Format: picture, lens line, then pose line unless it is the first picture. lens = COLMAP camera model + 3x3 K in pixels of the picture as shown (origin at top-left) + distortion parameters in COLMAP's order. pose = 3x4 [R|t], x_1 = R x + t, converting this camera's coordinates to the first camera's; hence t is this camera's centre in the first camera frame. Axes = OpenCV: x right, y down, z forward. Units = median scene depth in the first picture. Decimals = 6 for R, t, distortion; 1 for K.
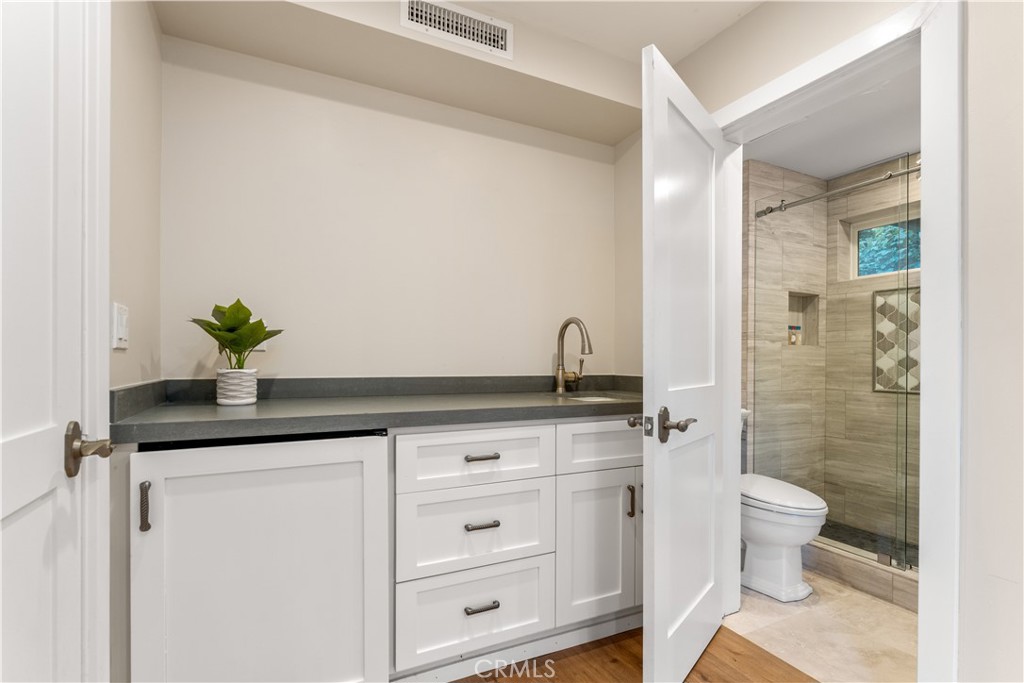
lens RADIAL K [[469.6, 0, 510.4], [0, 469.6, 351.8], [0, 0, 1]] dist [-0.000664, 0.000032]
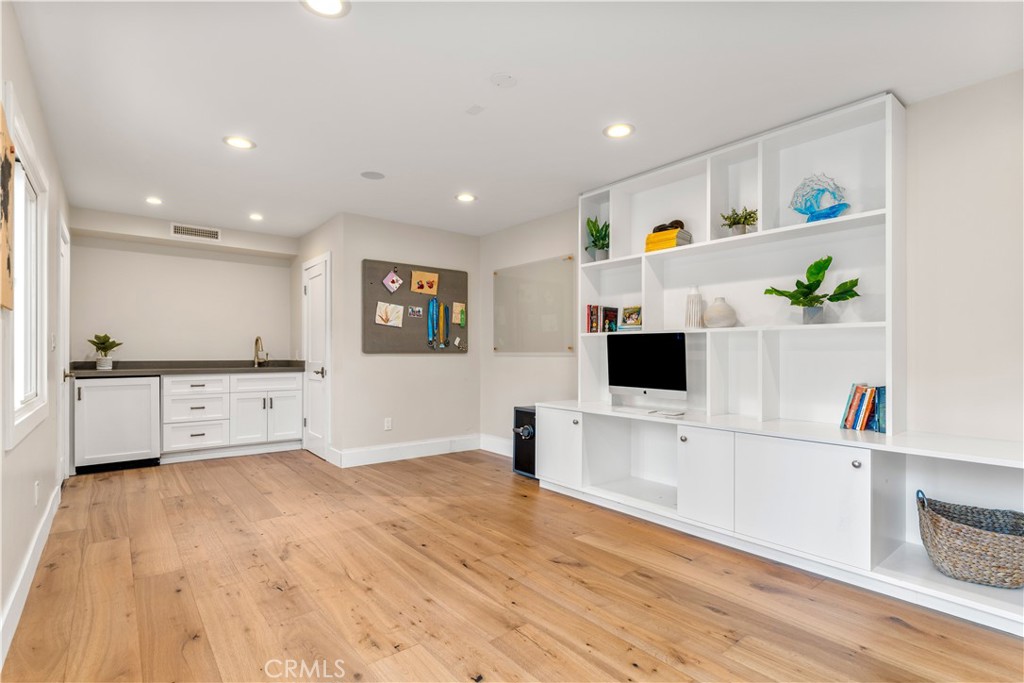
lens RADIAL K [[496.5, 0, 511.6], [0, 496.5, 340.0], [0, 0, 1]] dist [0.003695, 0.000077]
pose [[0.977282, -0.000589, 0.211942, 1.231823], [0.003801, 0.999884, -0.014748, -0.013930], [-0.211908, 0.015219, 0.977171, -2.556580]]
